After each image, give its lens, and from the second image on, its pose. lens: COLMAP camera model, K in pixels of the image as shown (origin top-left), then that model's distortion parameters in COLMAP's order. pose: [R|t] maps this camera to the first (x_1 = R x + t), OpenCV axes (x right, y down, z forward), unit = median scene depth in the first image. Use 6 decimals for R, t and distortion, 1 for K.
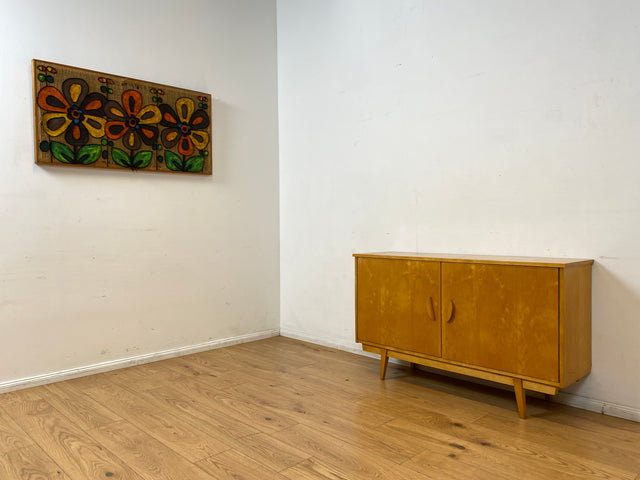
lens RADIAL K [[490.3, 0, 316.4], [0, 490.3, 235.0], [0, 0, 1]] dist [0.038422, -0.045902]
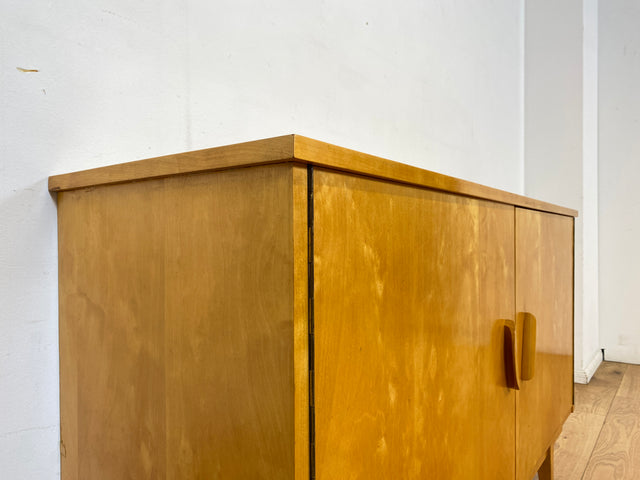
lens RADIAL K [[490.3, 0, 308.3], [0, 490.3, 246.8], [0, 0, 1]] dist [0.038422, -0.045902]
pose [[-0.150986, -0.006950, 0.988511, -0.056633], [0.022304, 0.999697, 0.010436, 0.080190], [-0.988284, 0.023623, -0.150785, 1.265555]]
